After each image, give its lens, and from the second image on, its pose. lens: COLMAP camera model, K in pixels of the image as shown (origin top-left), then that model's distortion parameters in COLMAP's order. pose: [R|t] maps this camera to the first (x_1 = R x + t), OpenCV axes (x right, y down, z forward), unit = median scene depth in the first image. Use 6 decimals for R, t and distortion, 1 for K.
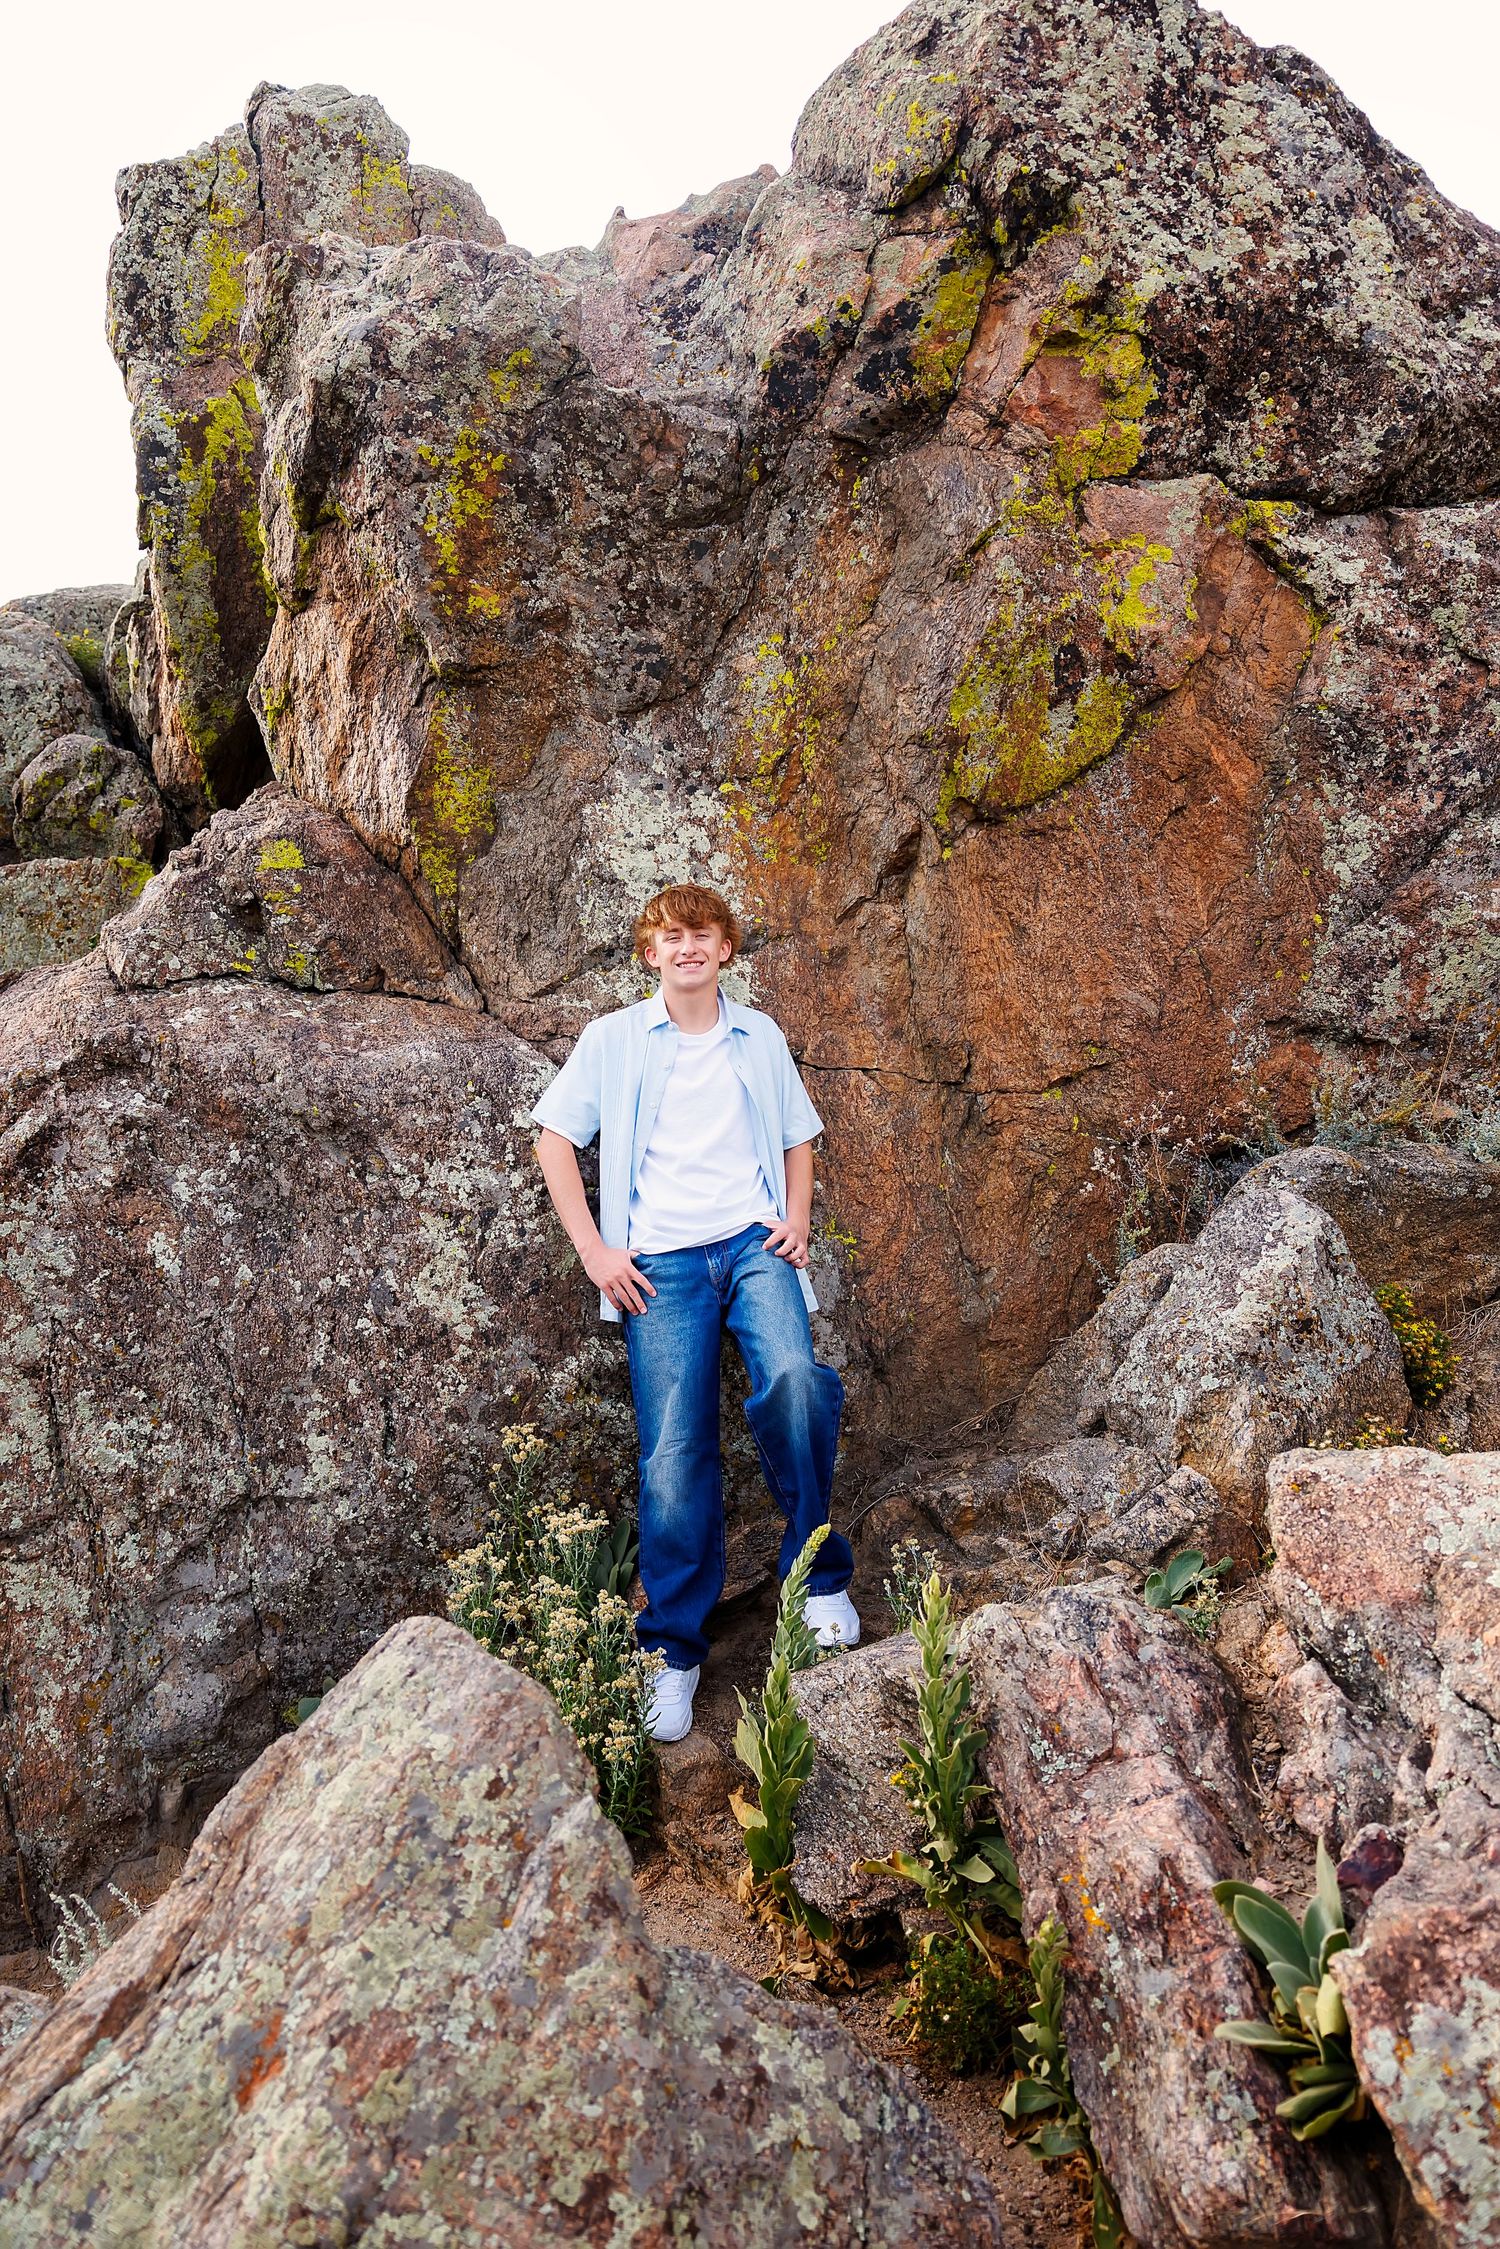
lens RADIAL K [[1717.4, 0, 760.7], [0, 1717.4, 1110.9], [0, 0, 1]] dist [-0.009516, -0.004307]
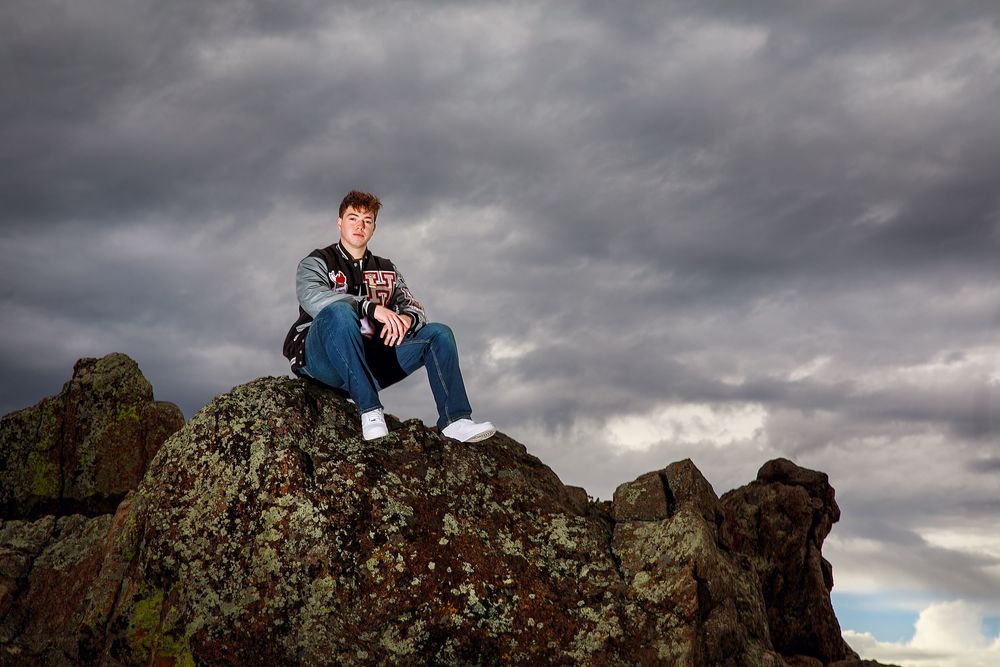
lens RADIAL K [[1965.5, 0, 500.6], [0, 1965.5, 332.8], [0, 0, 1]] dist [0.238004, 0.000000]
pose [[0.848748, -0.028897, -0.528008, 1.508595], [-0.079758, 0.980087, -0.181845, -0.397508], [0.522749, 0.196454, 0.829542, -0.597493]]
